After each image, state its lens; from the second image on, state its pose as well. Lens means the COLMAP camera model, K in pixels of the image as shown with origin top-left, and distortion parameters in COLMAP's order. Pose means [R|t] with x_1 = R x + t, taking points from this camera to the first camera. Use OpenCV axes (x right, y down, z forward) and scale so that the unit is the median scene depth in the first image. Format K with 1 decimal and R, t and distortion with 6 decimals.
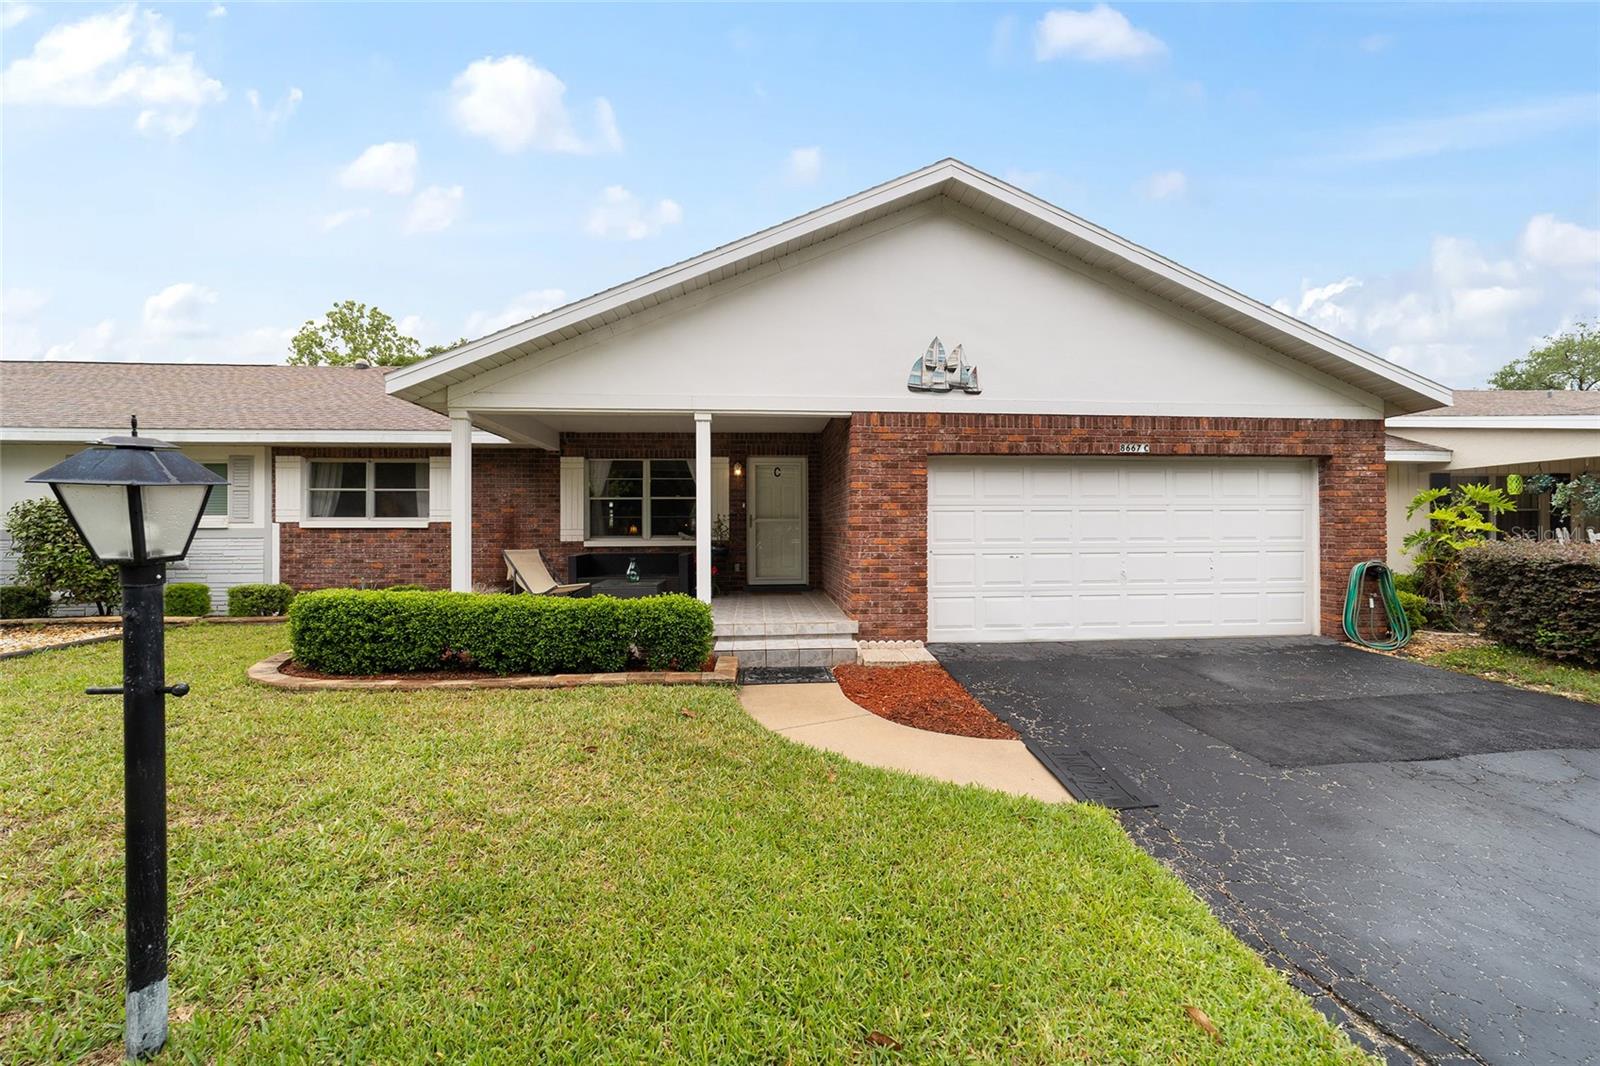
lens RADIAL K [[613.9, 0, 799.4], [0, 613.9, 530.2], [0, 0, 1]] dist [-0.017916, 0.008678]
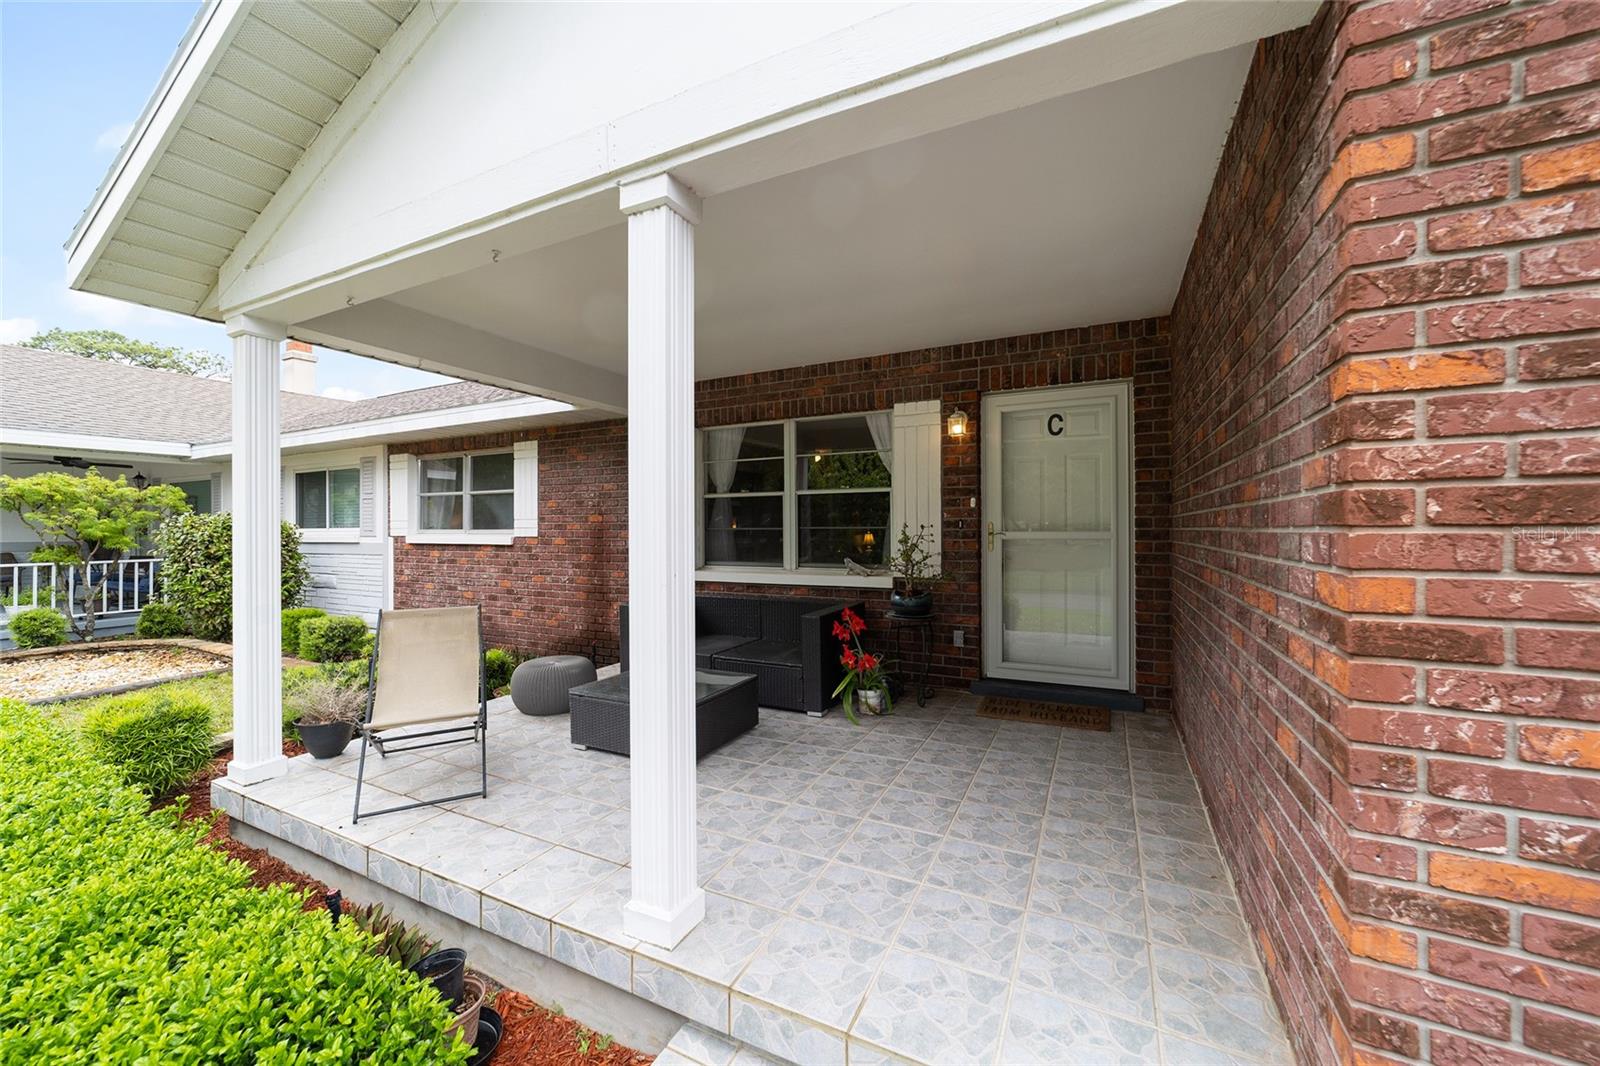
lens RADIAL K [[613.9, 0, 797.3], [0, 613.9, 529.3], [0, 0, 1]] dist [-0.017916, 0.008678]
pose [[0.859676, 0.000269, -0.510839, 0.038230], [0.003587, 0.999972, 0.006564, -0.031786], [0.510827, -0.007475, 0.859651, 0.717902]]
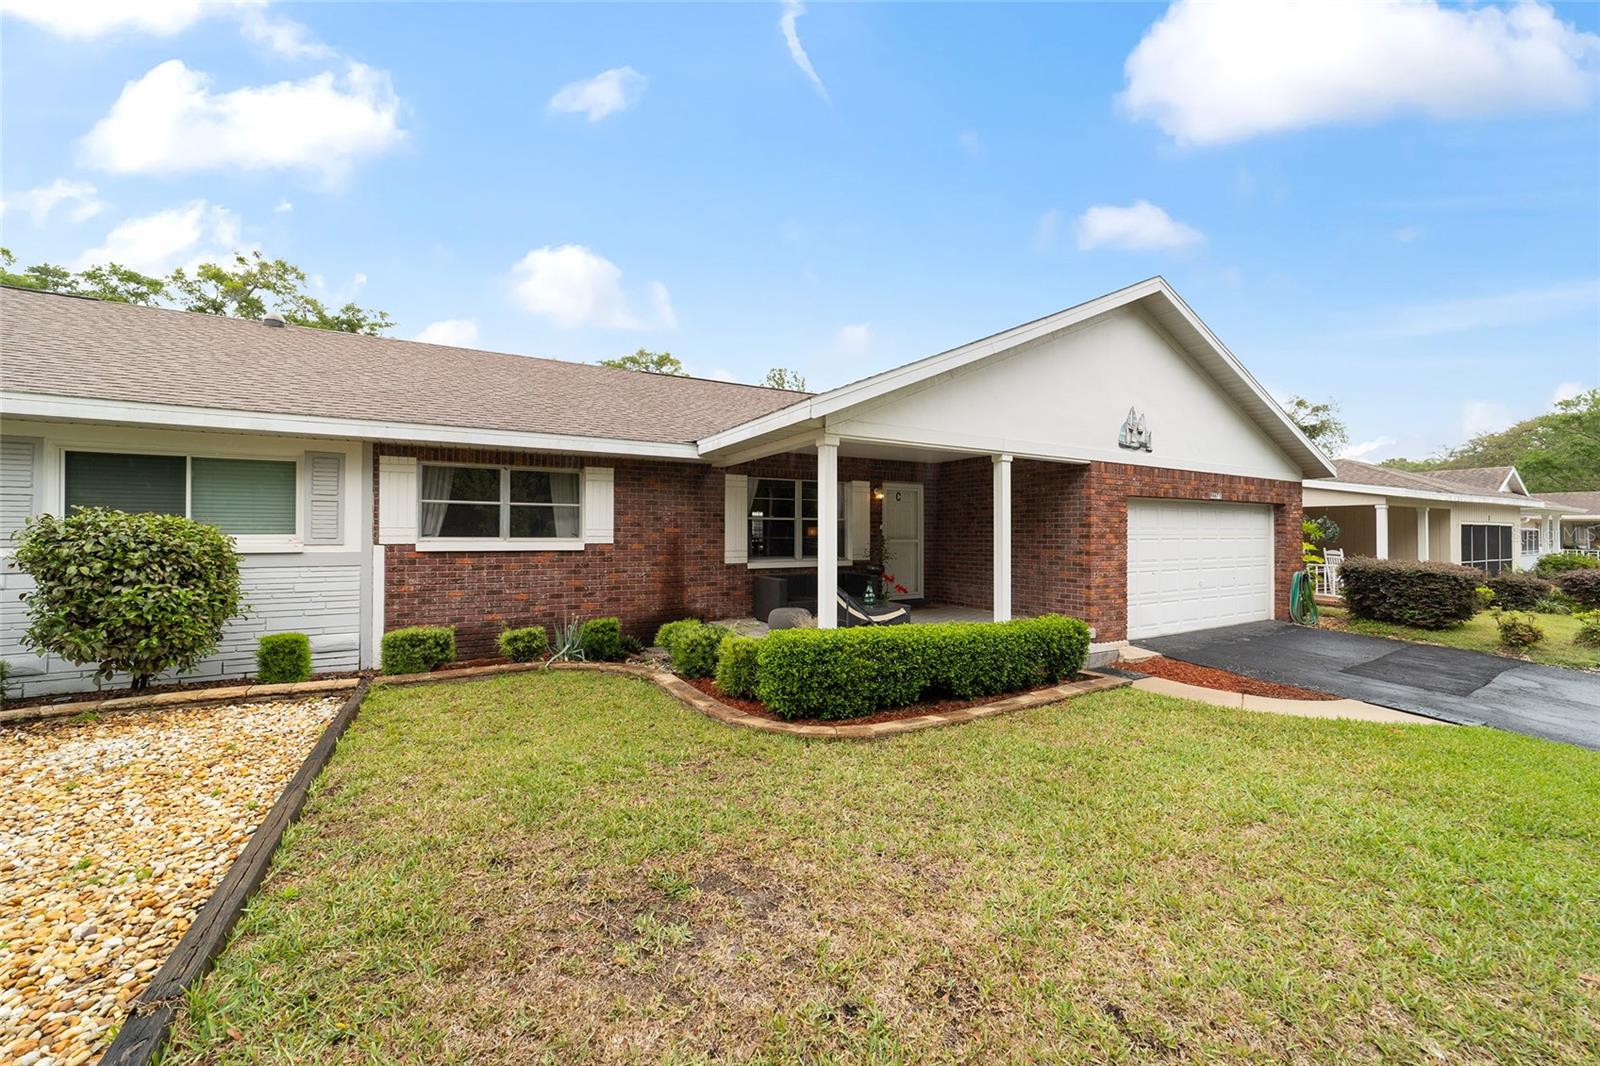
lens RADIAL K [[613.9, 0, 801.2], [0, 613.9, 529.2], [0, 0, 1]] dist [-0.017916, 0.008678]
pose [[0.901528, 0.009302, 0.432620, -0.897262], [-0.006876, 0.999951, -0.007171, -0.037127], [-0.432665, 0.003491, 0.901548, 0.123056]]
